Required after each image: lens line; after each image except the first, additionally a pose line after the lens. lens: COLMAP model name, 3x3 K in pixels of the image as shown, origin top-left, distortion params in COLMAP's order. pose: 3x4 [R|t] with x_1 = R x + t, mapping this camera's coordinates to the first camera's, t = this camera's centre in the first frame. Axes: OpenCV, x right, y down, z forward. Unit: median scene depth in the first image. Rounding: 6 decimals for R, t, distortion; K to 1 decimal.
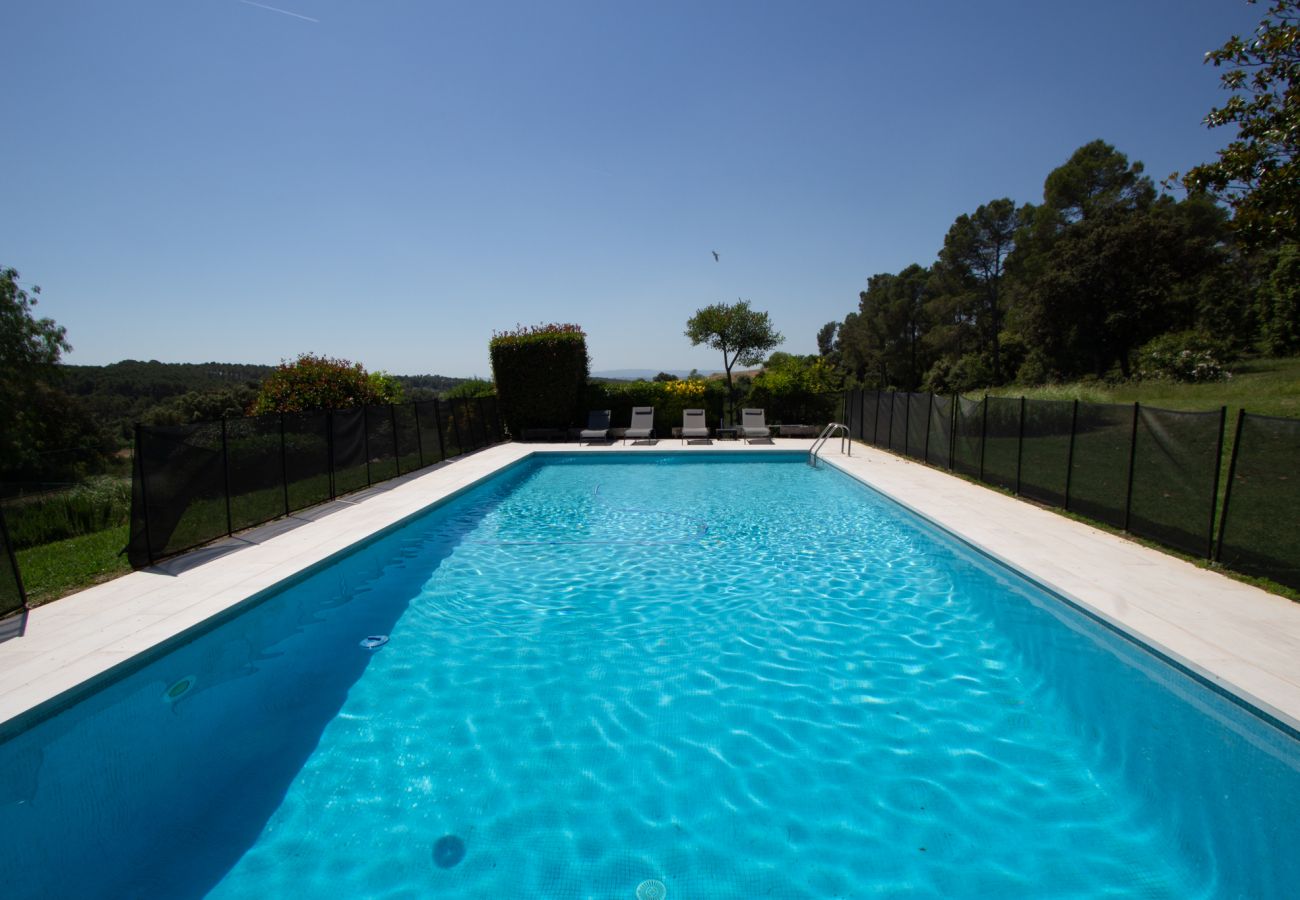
lens RADIAL K [[660.9, 0, 650.0], [0, 660.9, 450.0], [0, 0, 1]] dist [0.001406, -0.000148]
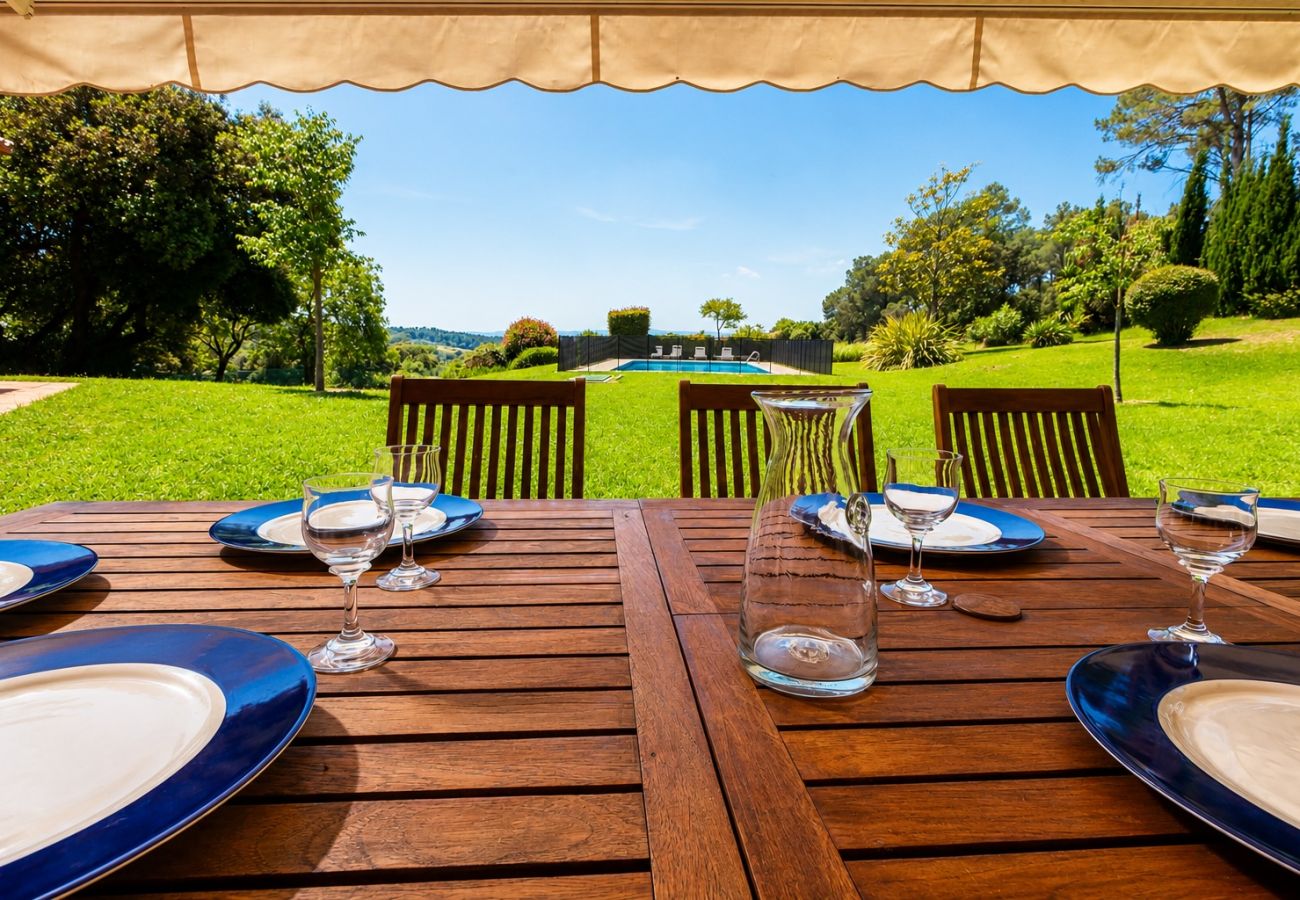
lens RADIAL K [[660.9, 0, 650.0], [0, 660.9, 450.0], [0, 0, 1]] dist [0.001406, -0.000148]
pose [[0.998980, 0.042464, -0.015337, -0.054870], [-0.041422, 0.997162, 0.062870, 0.143100], [0.017963, -0.062171, 0.997904, -1.172818]]
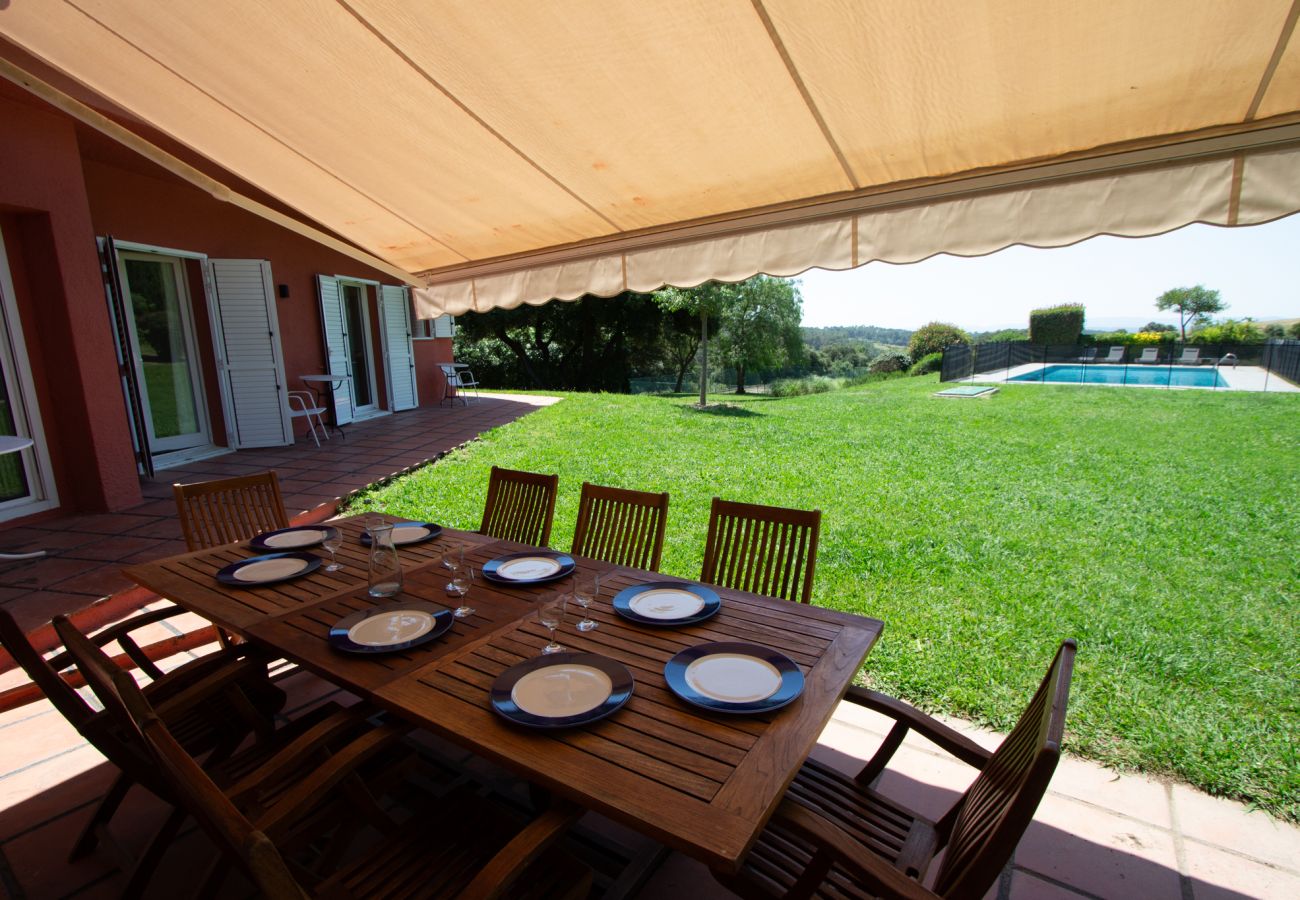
lens RADIAL K [[660.9, 0, 650.0], [0, 660.9, 450.0], [0, 0, 1]] dist [0.001406, -0.000148]
pose [[0.779742, 0.111667, -0.616063, 0.134260], [-0.057309, 0.992565, 0.107376, 0.094608], [0.623473, -0.048420, 0.780344, -1.225224]]
